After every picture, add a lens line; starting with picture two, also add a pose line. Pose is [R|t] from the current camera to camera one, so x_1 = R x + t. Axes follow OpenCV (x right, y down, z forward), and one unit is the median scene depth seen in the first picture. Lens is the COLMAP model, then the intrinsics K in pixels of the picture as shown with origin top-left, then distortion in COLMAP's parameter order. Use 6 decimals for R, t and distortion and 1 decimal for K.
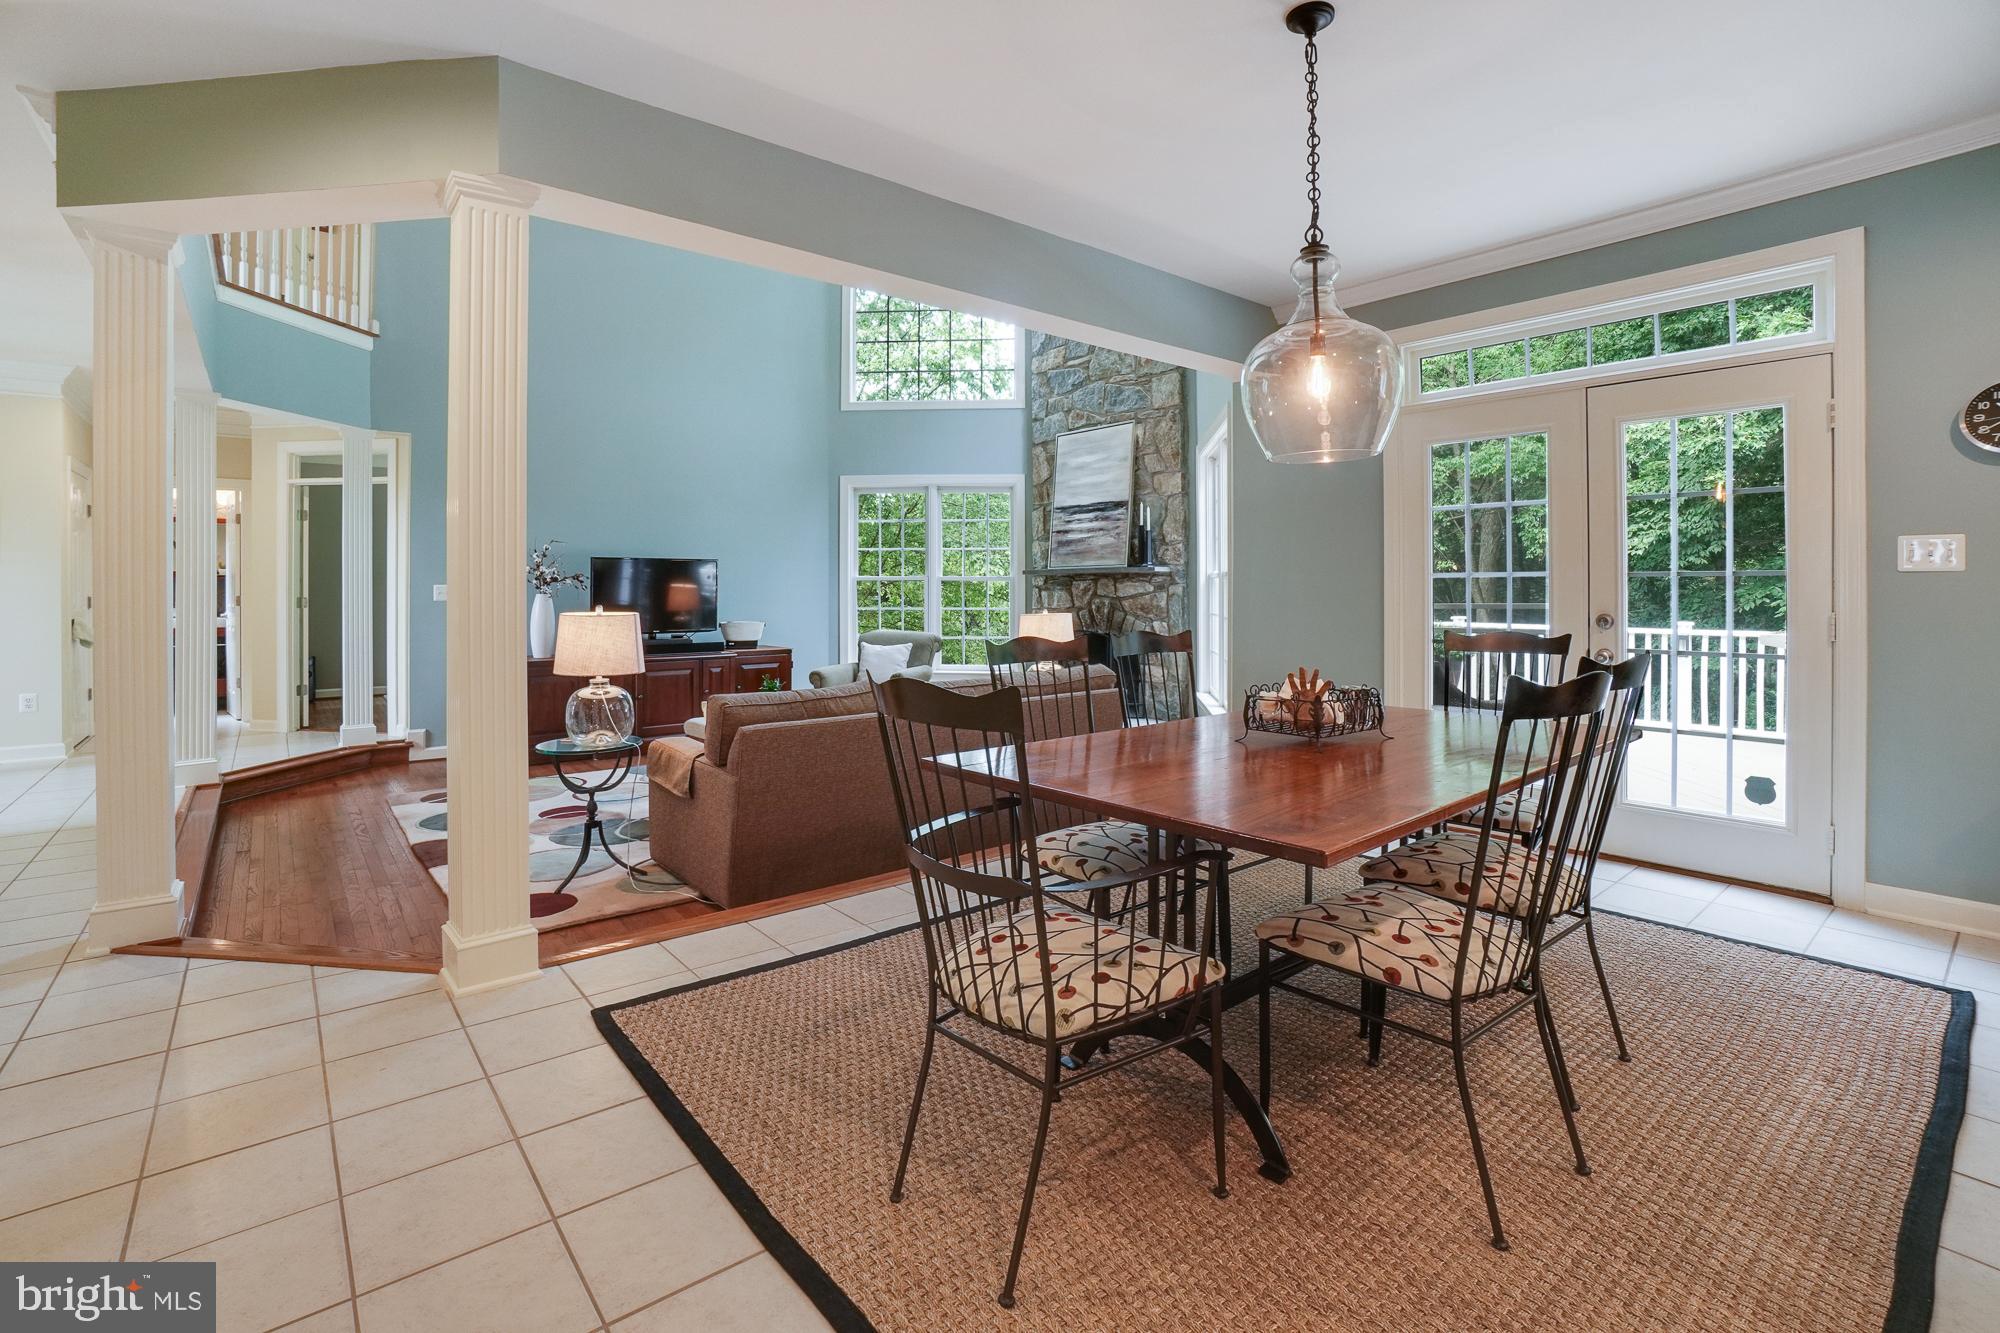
lens RADIAL K [[896.2, 0, 958.2], [0, 896.2, 595.1], [0, 0, 1]] dist [-0.001714, 0.000249]
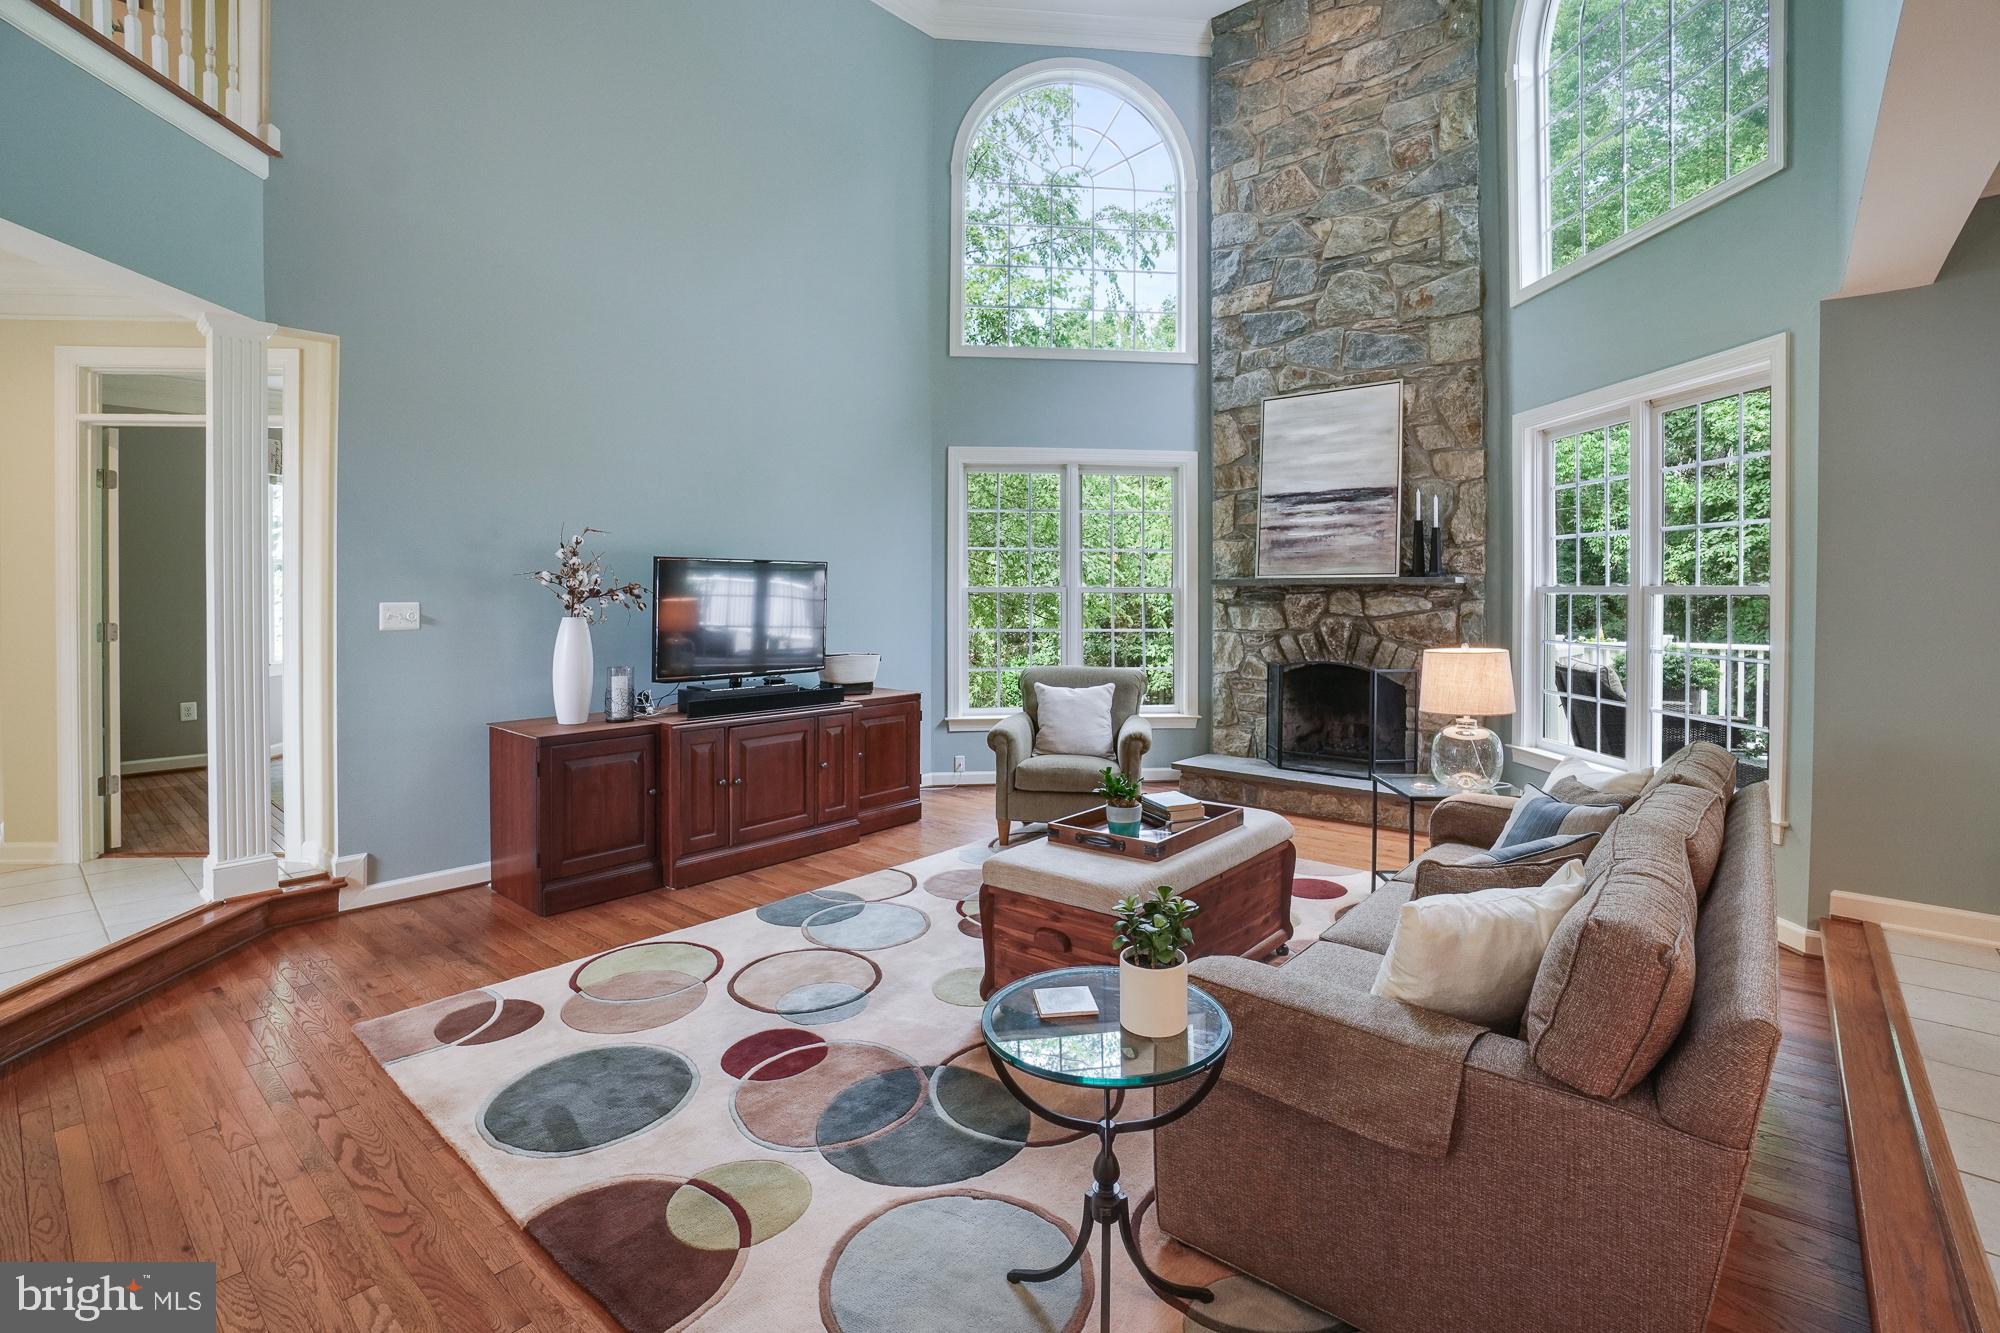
lens RADIAL K [[903.6, 0, 970.5], [0, 903.6, 608.6], [0, 0, 1]] dist [-0.016620, 0.001147]
pose [[0.981146, -0.001921, 0.193258, -0.292293], [-0.000417, 0.999927, 0.012054, -0.013192], [-0.193267, -0.011908, 0.981074, 0.326314]]
